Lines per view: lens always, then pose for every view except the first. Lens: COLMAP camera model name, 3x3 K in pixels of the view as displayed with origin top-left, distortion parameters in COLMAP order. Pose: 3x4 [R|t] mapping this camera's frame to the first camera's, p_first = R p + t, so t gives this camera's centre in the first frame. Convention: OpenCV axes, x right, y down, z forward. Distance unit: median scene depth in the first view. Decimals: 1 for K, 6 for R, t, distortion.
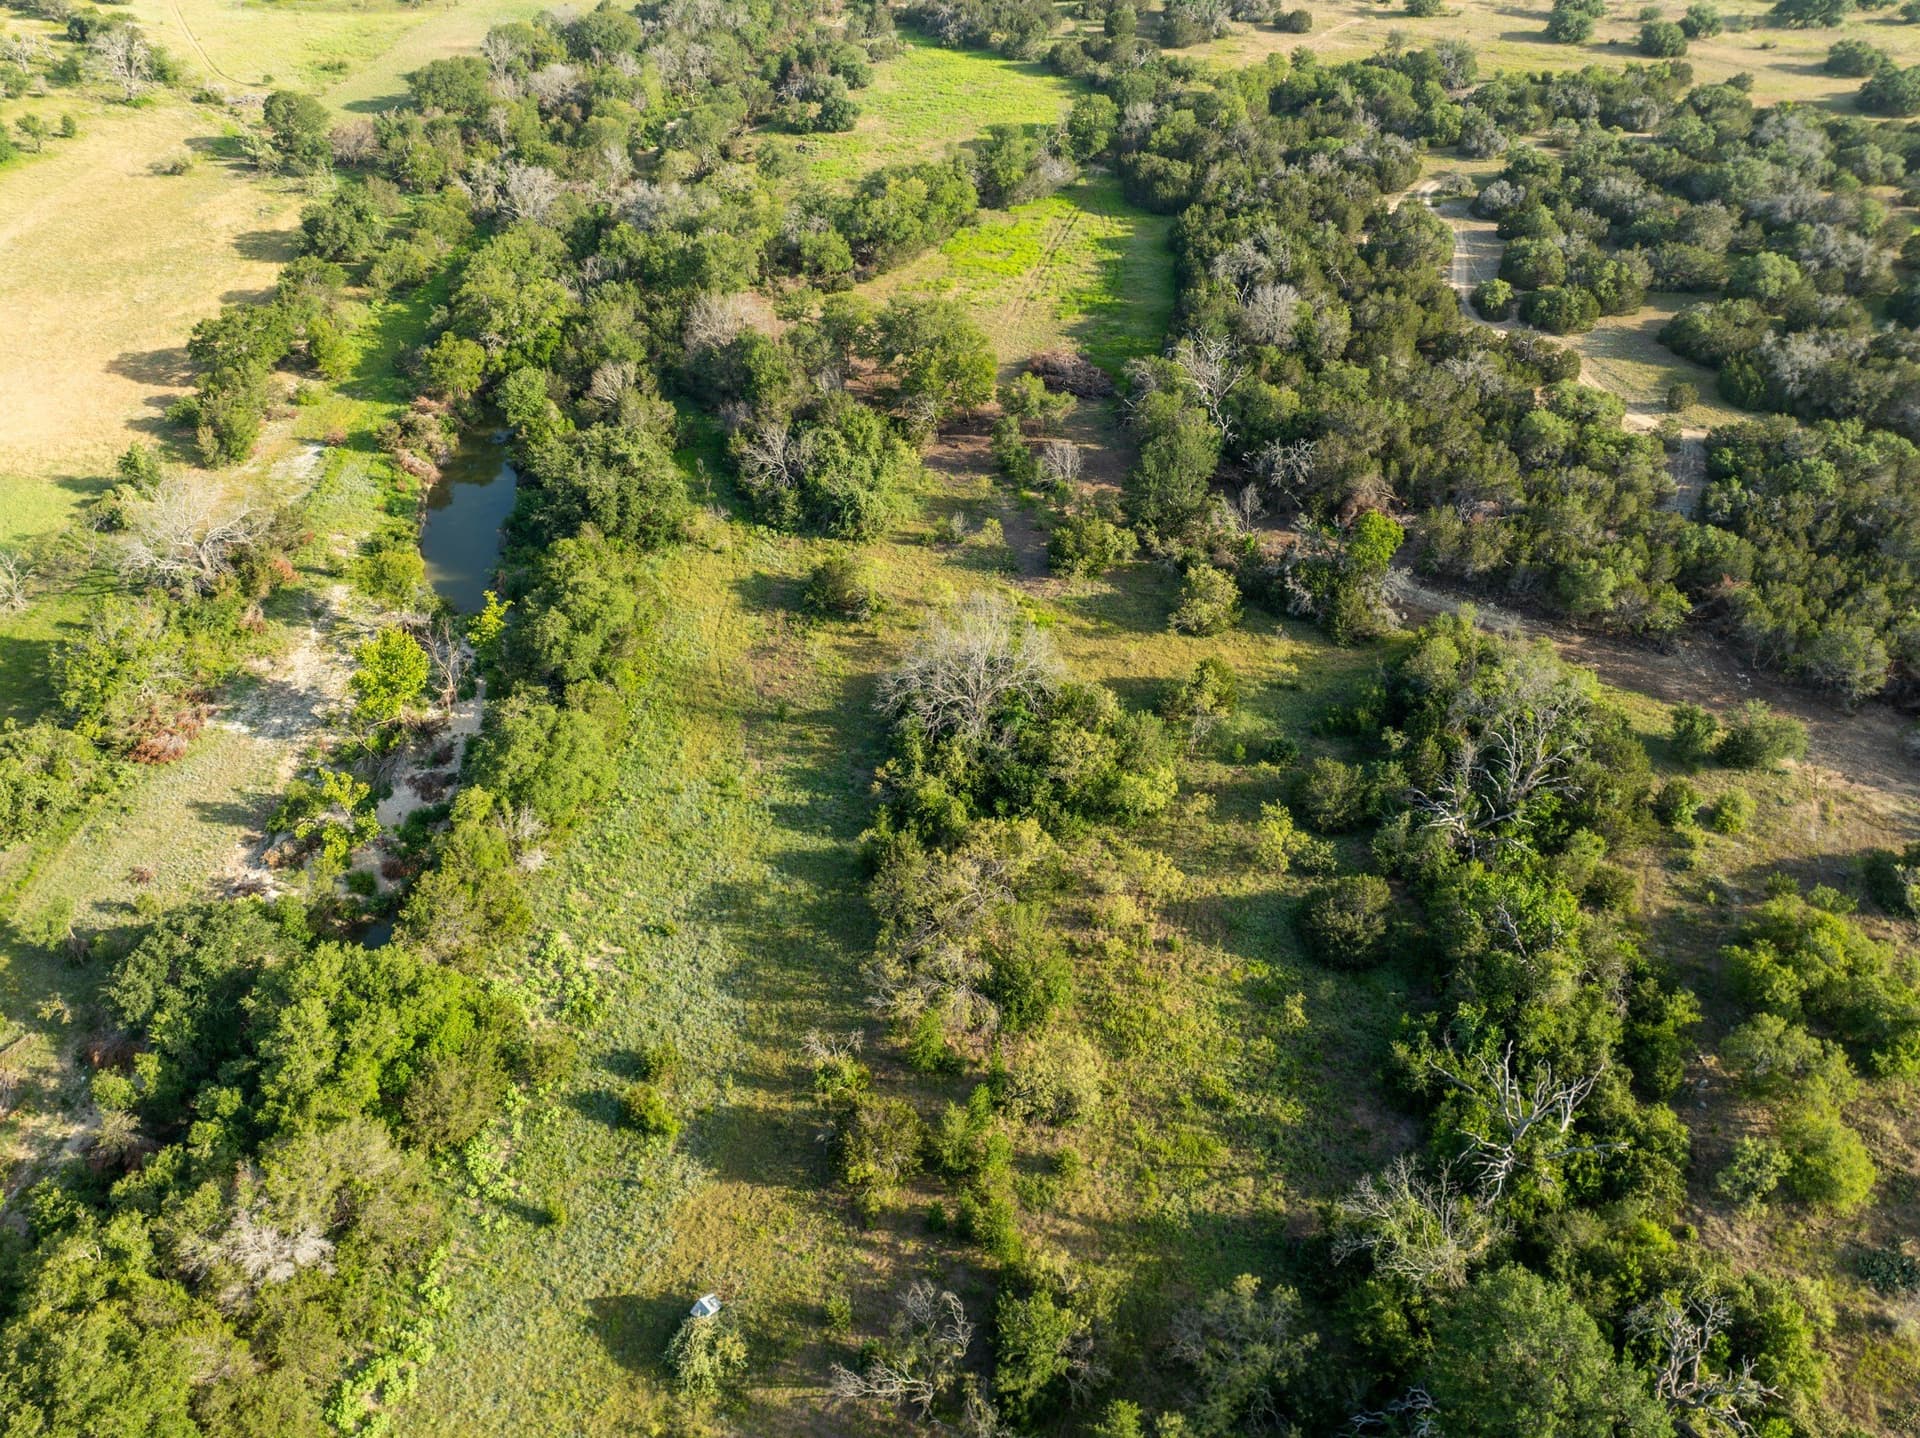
lens RADIAL K [[1372.2, 0, 951.3], [0, 1372.2, 708.8], [0, 0, 1]] dist [-0.065308, 0.041910]
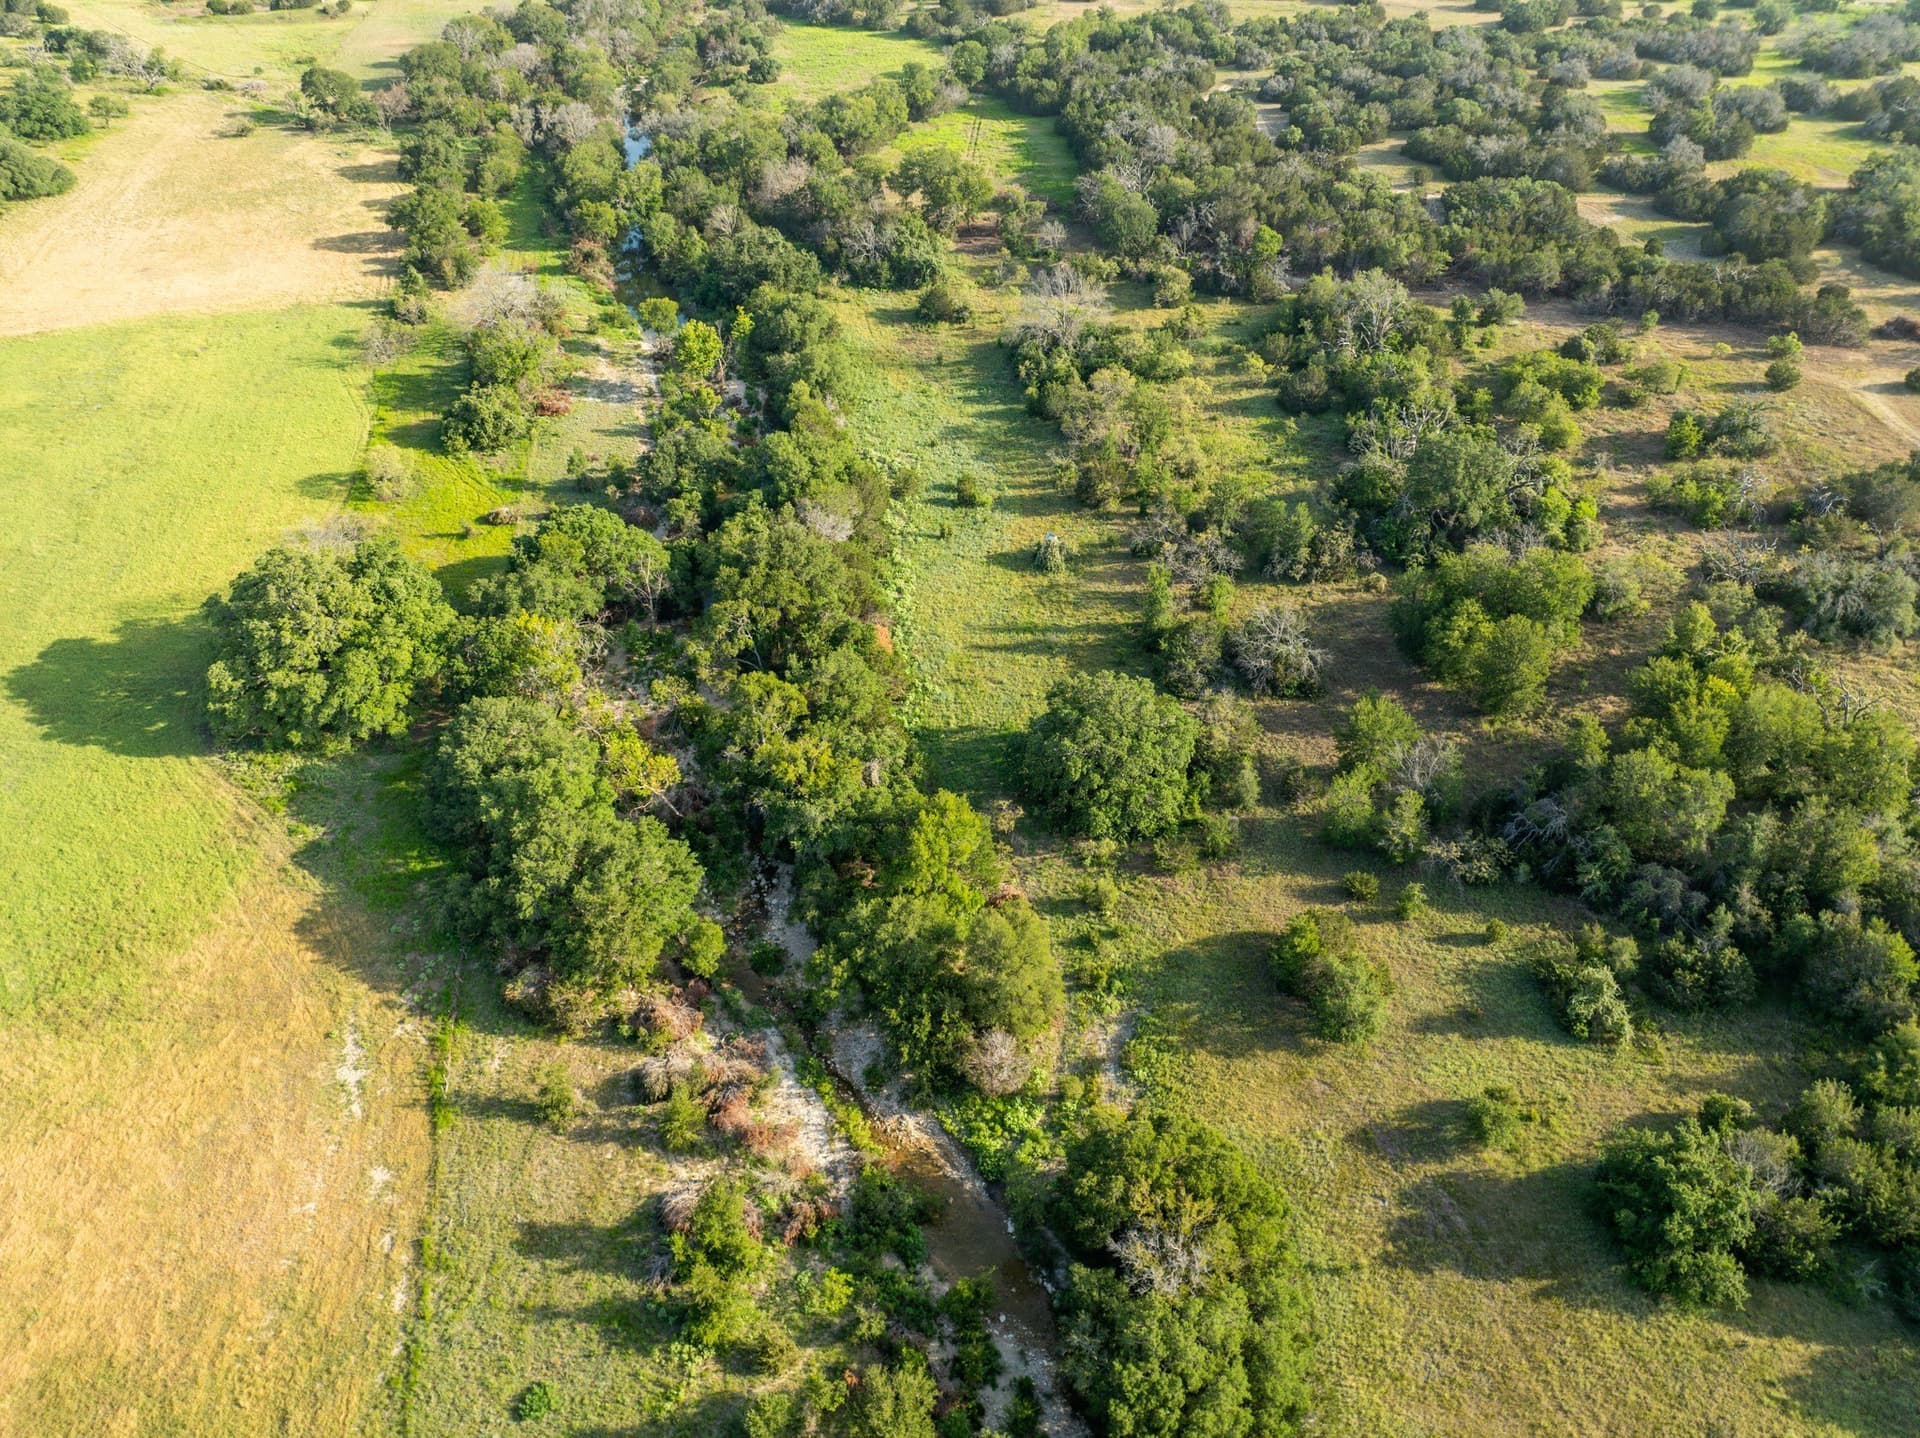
lens RADIAL K [[1372.2, 0, 960.2], [0, 1372.2, 718.1], [0, 0, 1]] dist [-0.065308, 0.041910]
pose [[0.978242, -0.126303, 0.164593, -0.258031], [0.129471, 0.991546, -0.008618, 0.269542], [-0.162113, 0.029740, 0.986324, -0.355165]]
